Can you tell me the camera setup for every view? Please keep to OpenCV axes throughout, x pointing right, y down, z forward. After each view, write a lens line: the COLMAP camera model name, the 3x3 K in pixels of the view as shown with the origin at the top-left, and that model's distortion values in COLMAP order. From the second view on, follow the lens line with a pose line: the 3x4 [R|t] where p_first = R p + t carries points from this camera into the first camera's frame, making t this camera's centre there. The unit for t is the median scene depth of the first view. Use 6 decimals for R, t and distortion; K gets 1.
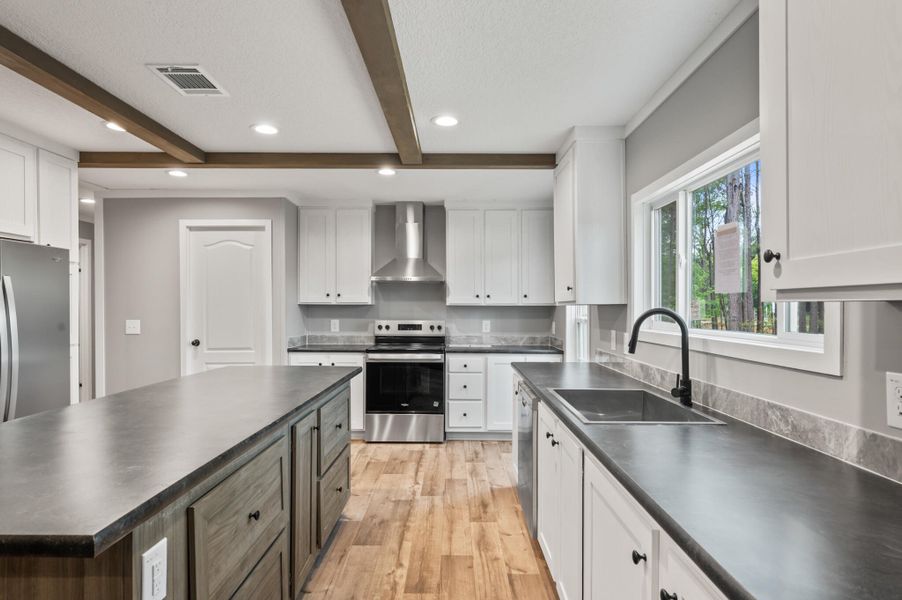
lens RADIAL K [[509.3, 0, 450.6], [0, 509.3, 321.8], [0, 0, 1]] dist [0.000953, 0.001886]
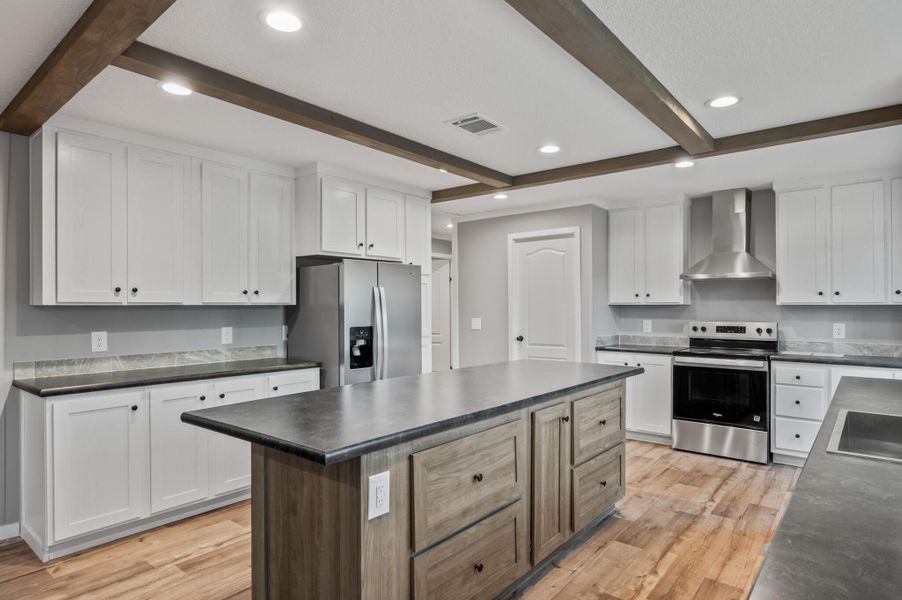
lens RADIAL K [[509.3, 0, 458.1], [0, 509.3, 322.3], [0, 0, 1]] dist [0.000953, 0.001886]
pose [[0.784108, 0.015544, -0.620430, 0.141073], [-0.014864, 0.999870, 0.006265, -0.001135], [0.620447, 0.004310, 0.784237, 0.000060]]
